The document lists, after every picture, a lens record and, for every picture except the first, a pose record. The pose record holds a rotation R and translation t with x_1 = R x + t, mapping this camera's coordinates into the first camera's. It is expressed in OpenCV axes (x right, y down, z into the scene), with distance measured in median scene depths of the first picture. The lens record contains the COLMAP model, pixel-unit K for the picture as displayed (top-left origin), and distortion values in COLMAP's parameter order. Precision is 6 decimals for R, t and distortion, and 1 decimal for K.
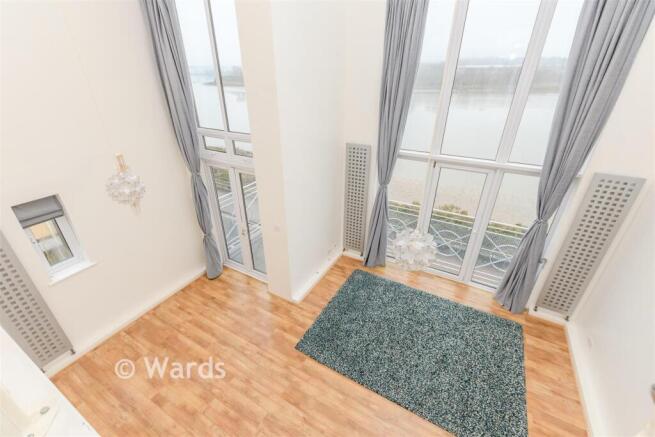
lens RADIAL K [[284.9, 0, 325.1], [0, 284.9, 220.2], [0, 0, 1]] dist [0.002716, 0.000187]
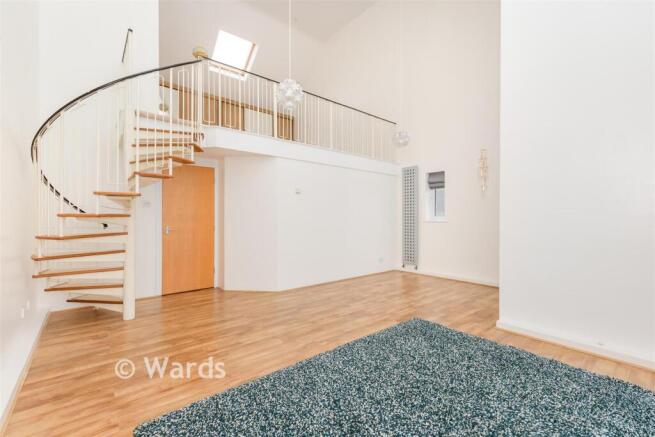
lens RADIAL K [[284.9, 0, 325.3], [0, 284.9, 219.3], [0, 0, 1]] dist [0.002716, 0.000187]
pose [[-0.351185, 0.001642, -0.936305, 0.920197], [-0.430235, 0.887892, 0.162928, 0.198638], [0.831605, 0.460049, -0.311108, 1.073250]]
